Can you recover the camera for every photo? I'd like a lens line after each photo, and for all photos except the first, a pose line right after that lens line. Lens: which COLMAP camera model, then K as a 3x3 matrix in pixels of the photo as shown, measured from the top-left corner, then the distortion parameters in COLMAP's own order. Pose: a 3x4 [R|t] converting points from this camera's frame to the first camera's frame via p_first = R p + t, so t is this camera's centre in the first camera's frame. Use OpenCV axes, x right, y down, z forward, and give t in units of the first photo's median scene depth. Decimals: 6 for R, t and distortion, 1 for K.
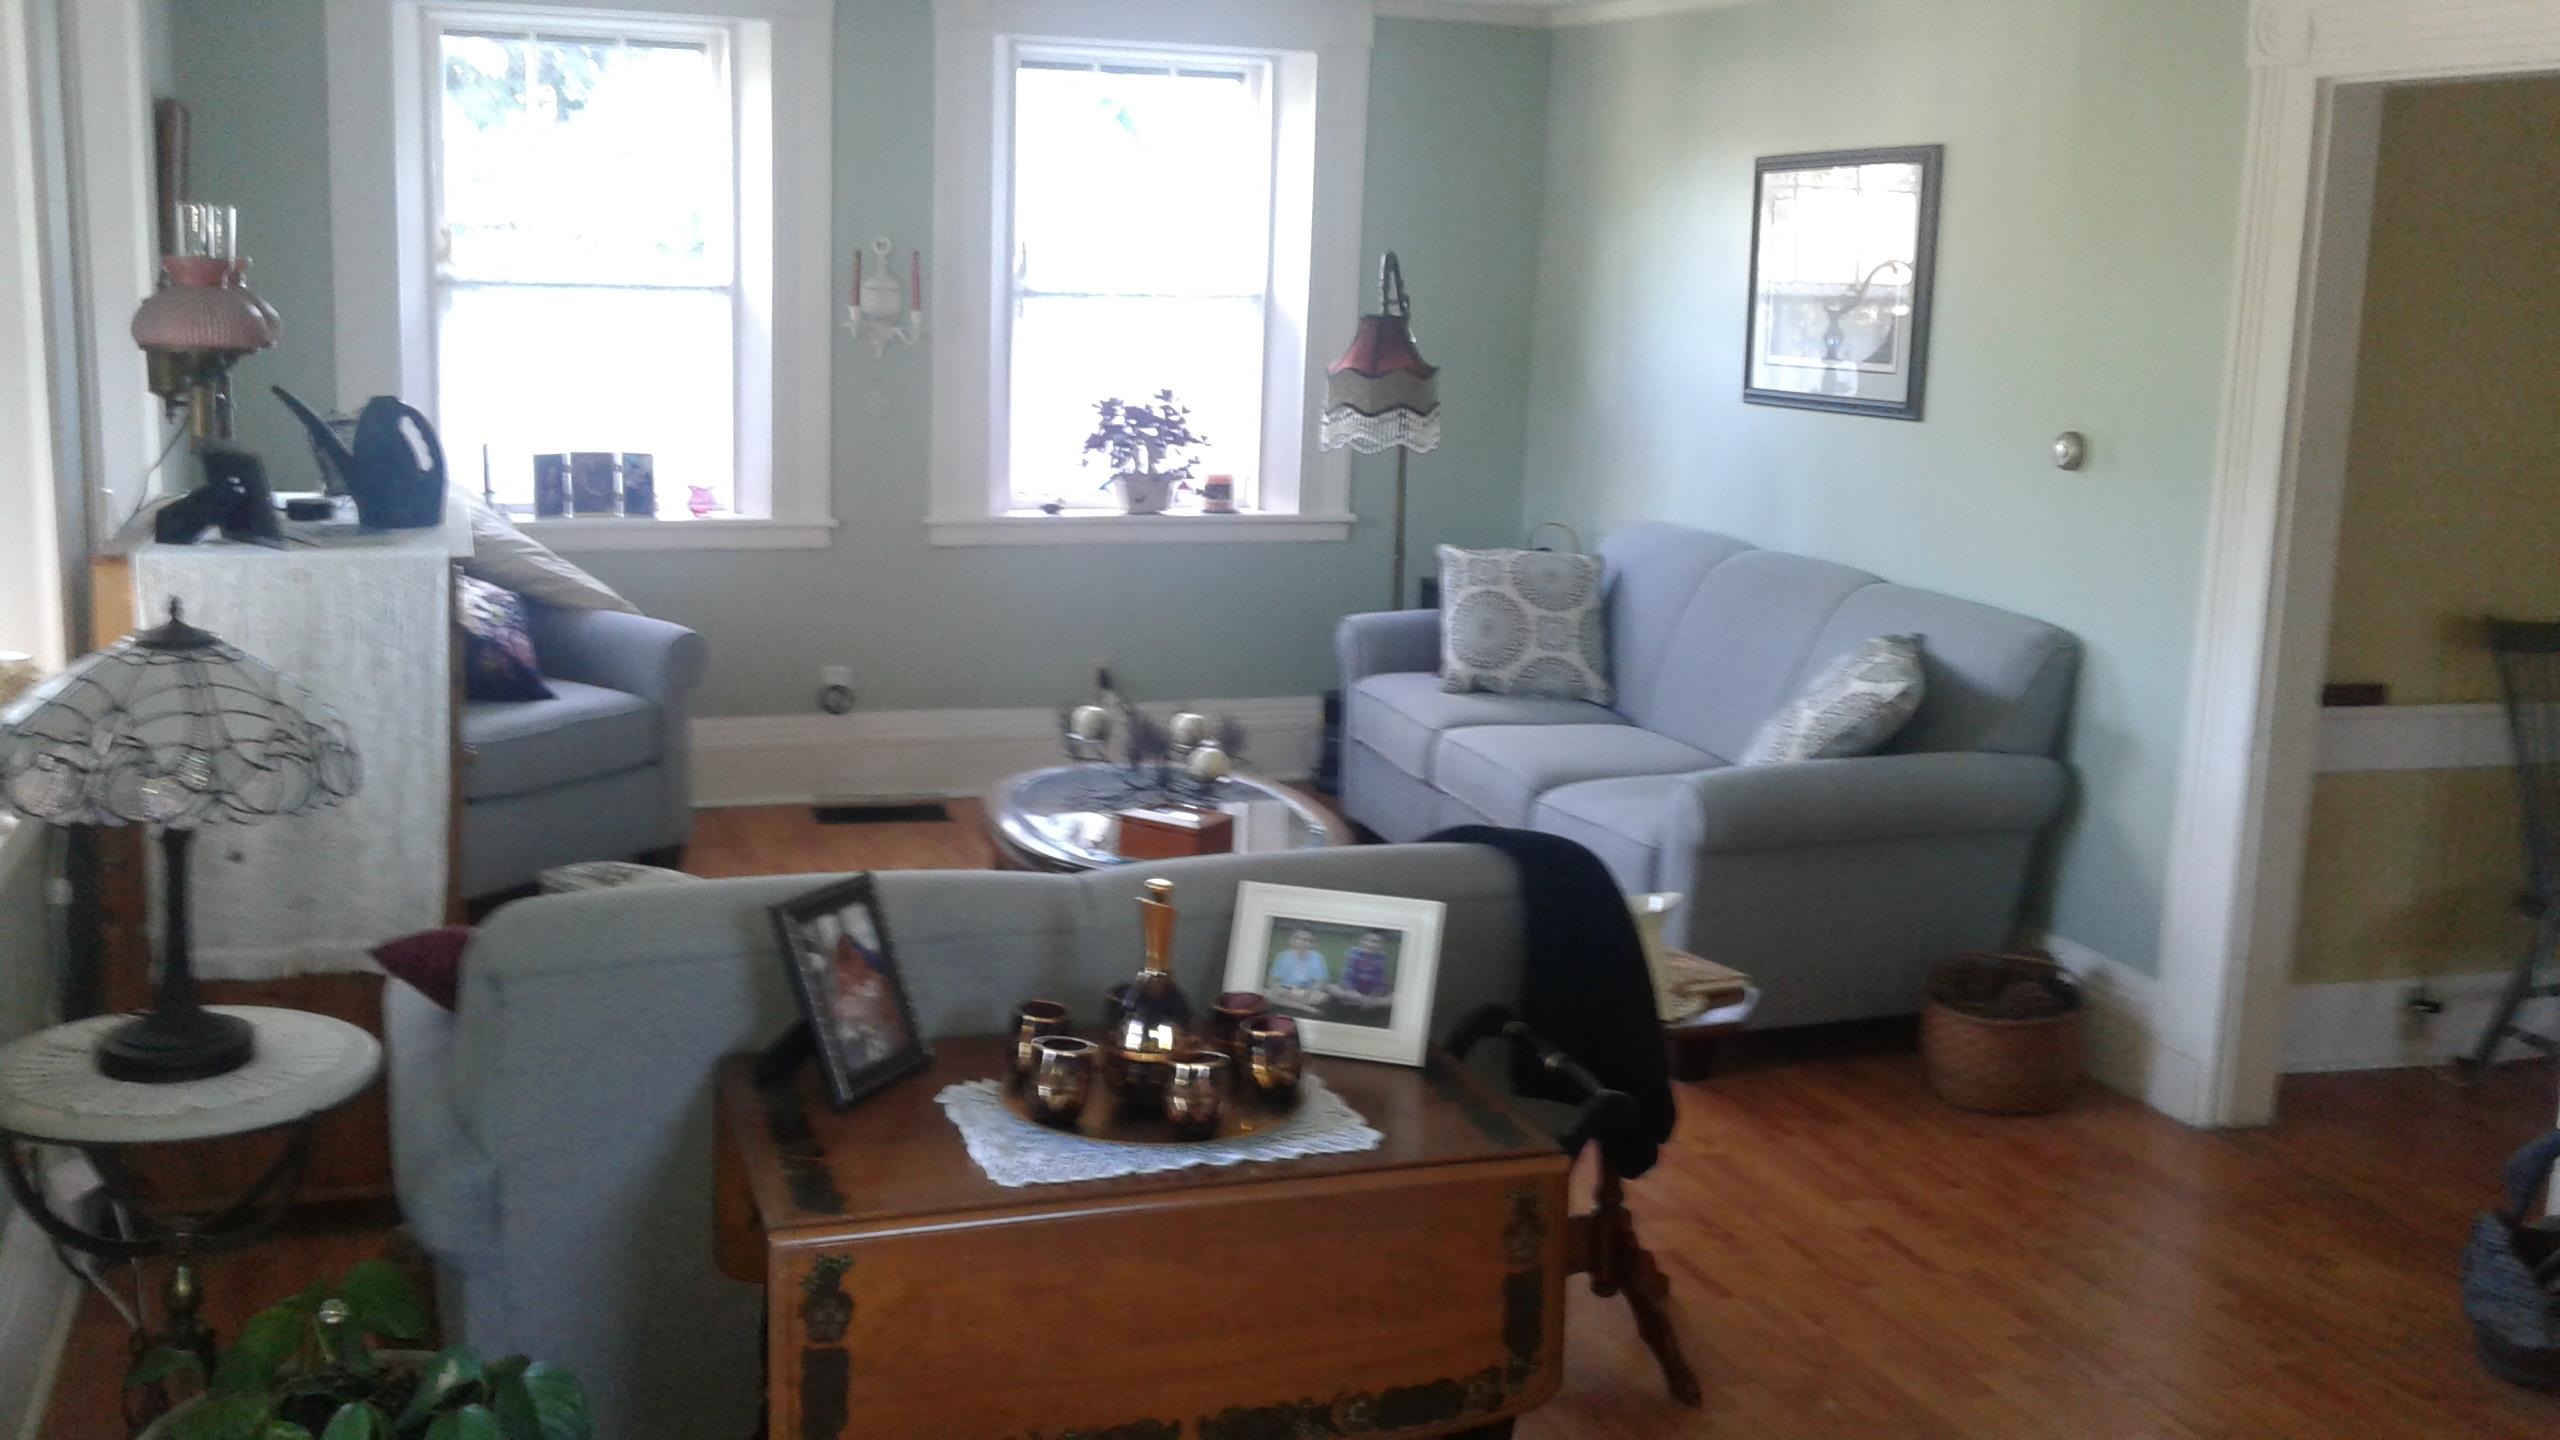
lens RADIAL K [[2453.3, 0, 1280.0], [0, 2453.3, 720.0], [0, 0, 1]] dist [0.105164, -0.008137]
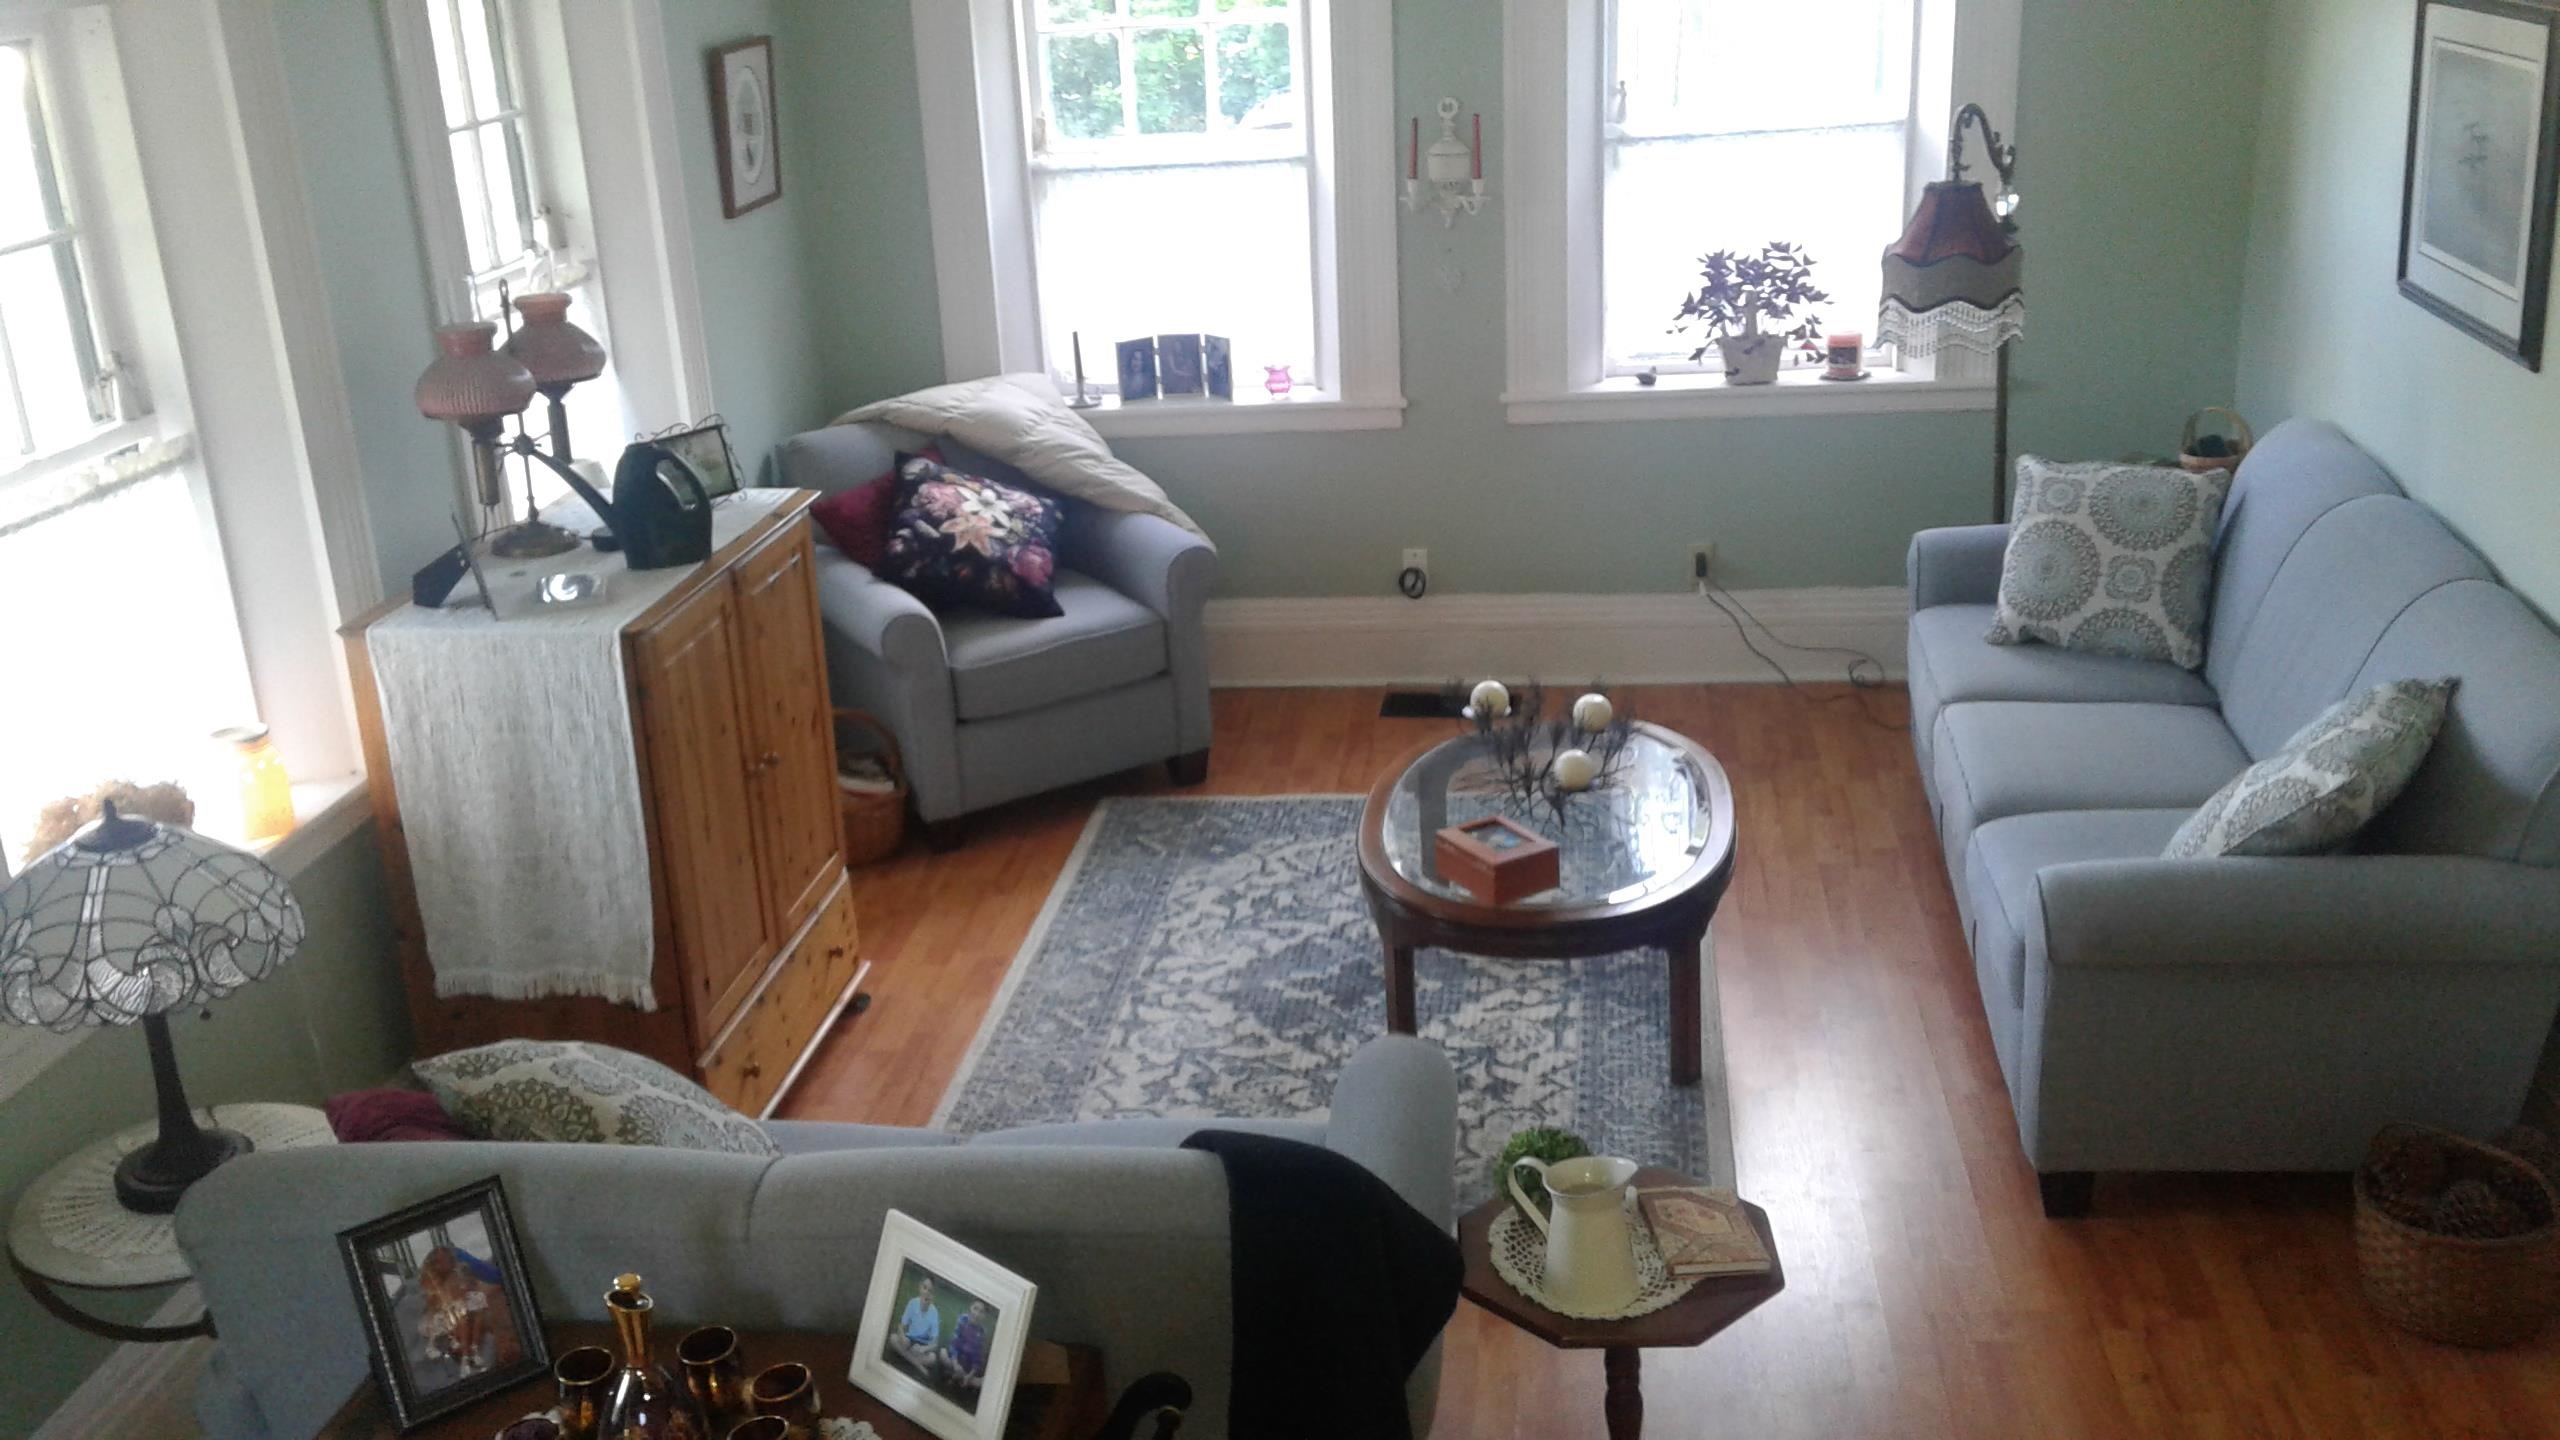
lens RADIAL K [[2453.3, 0, 1280.0], [0, 2453.3, 720.0], [0, 0, 1]] dist [0.105164, -0.008137]
pose [[0.889594, 0.074104, -0.450700, 0.233271], [-0.002147, 0.987419, 0.158114, -0.117844], [0.456746, -0.139689, 0.878561, 0.126304]]
